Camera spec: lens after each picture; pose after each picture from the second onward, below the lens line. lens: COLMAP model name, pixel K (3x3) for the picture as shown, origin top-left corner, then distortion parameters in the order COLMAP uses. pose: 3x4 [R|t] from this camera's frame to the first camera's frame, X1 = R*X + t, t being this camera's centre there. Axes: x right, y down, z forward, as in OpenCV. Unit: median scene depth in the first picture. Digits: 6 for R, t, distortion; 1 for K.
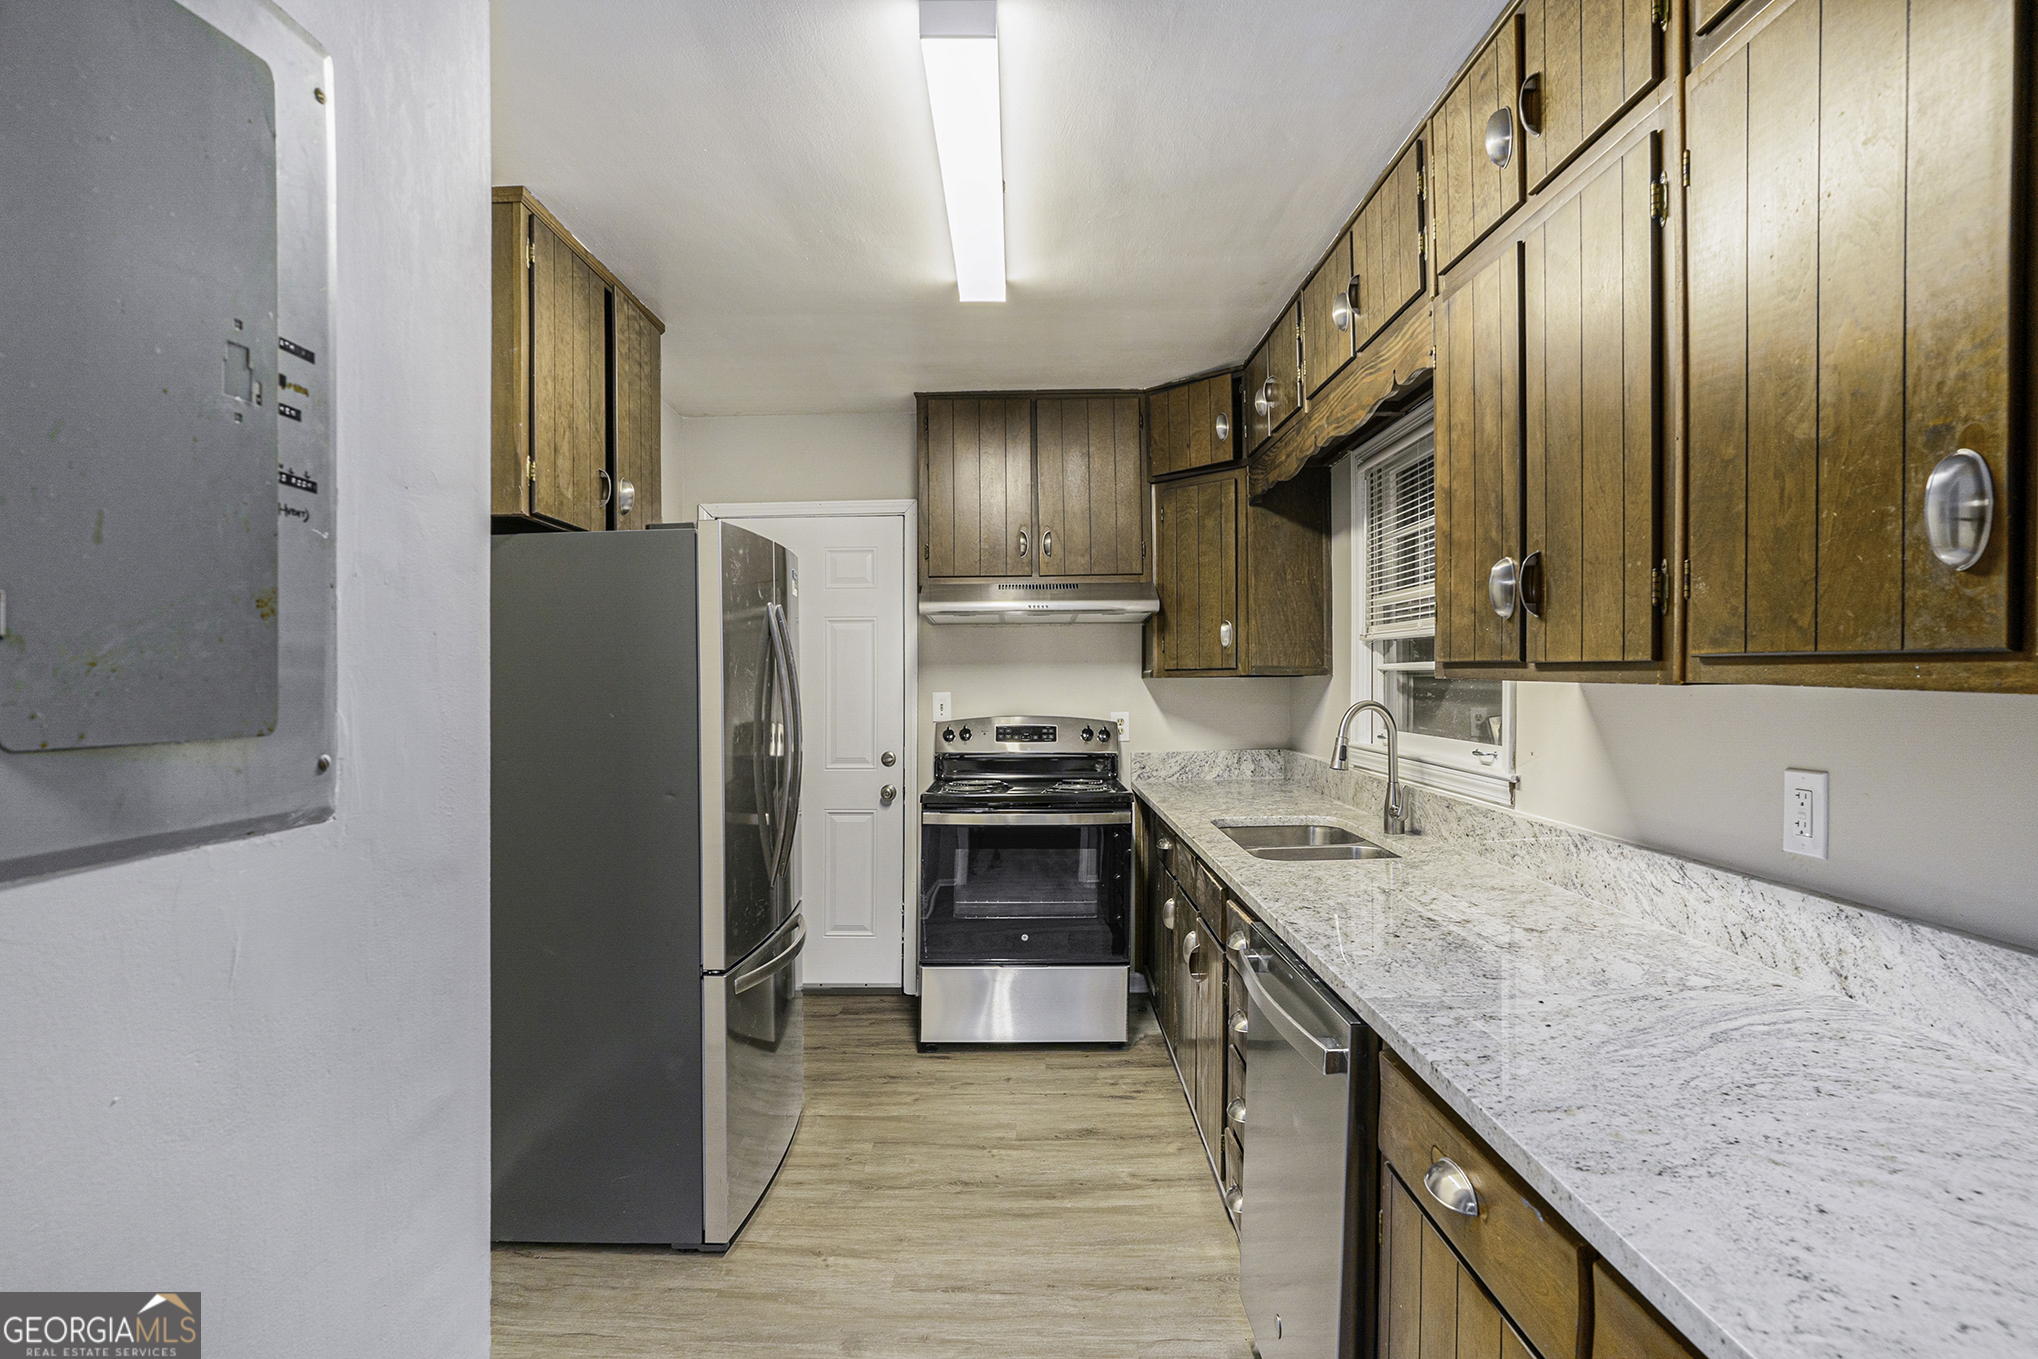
lens RADIAL K [[985.8, 0, 1015.2], [0, 985.8, 680.3], [0, 0, 1]] dist [0.000730, 0.000129]
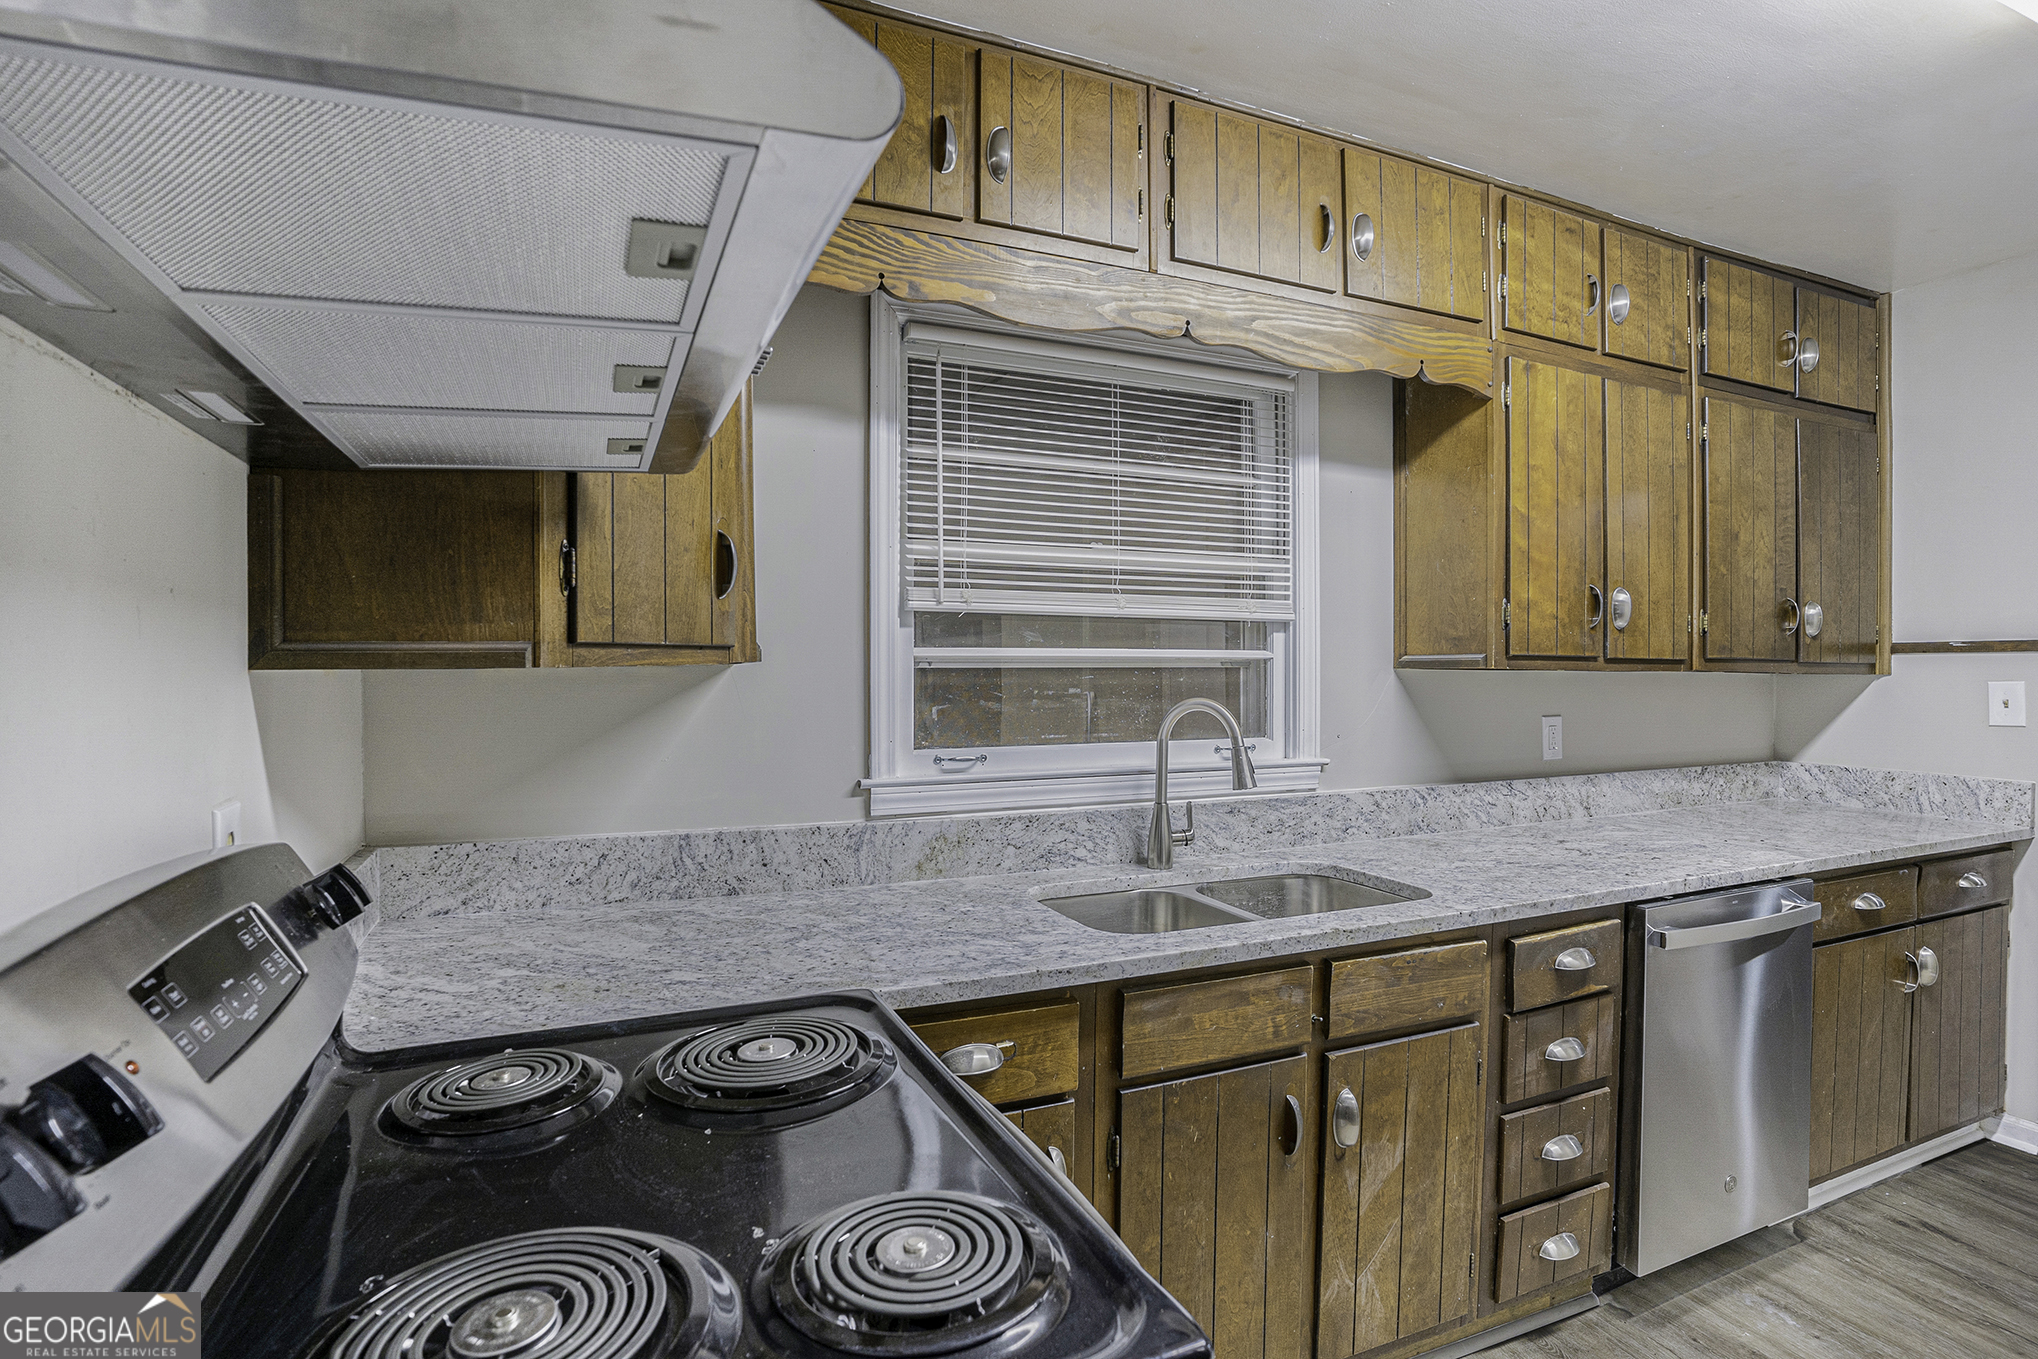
lens RADIAL K [[985.8, 0, 1022.4], [0, 985.8, 676.2], [0, 0, 1]] dist [0.000730, 0.000129]
pose [[-0.414658, -0.001364, 0.909976, -0.453953], [0.005030, 0.999980, 0.003791, -0.001847], [-0.909963, 0.006149, -0.414643, 2.268689]]
